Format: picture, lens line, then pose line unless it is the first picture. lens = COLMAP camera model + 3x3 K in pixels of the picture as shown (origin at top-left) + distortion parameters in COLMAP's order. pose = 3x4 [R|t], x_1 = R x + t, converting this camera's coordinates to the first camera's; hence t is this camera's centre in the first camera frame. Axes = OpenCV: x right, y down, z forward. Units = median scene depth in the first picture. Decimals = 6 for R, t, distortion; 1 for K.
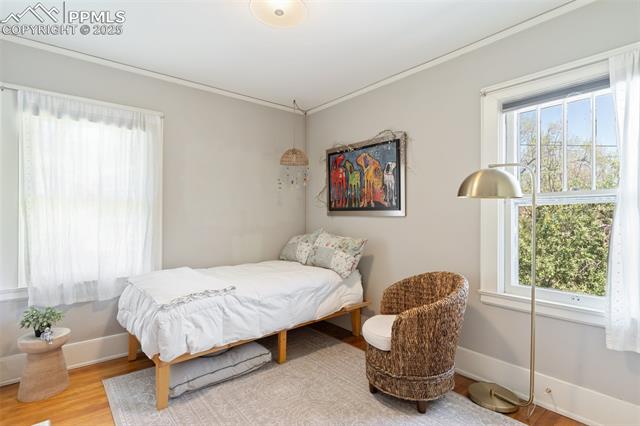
lens RADIAL K [[323.7, 0, 319.8], [0, 323.7, 213.9], [0, 0, 1]] dist [-0.001318, 0.000661]
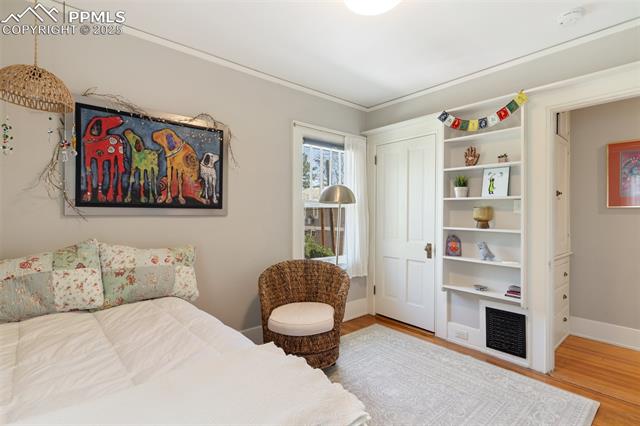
lens RADIAL K [[313.1, 0, 319.8], [0, 313.1, 213.8], [0, 0, 1]] dist [0.003406, -0.000891]
pose [[-0.029962, -0.004702, 0.999540, -0.590848], [-0.008714, 0.999952, 0.004442, -0.003185], [-0.999513, -0.008577, -0.030001, 0.683780]]
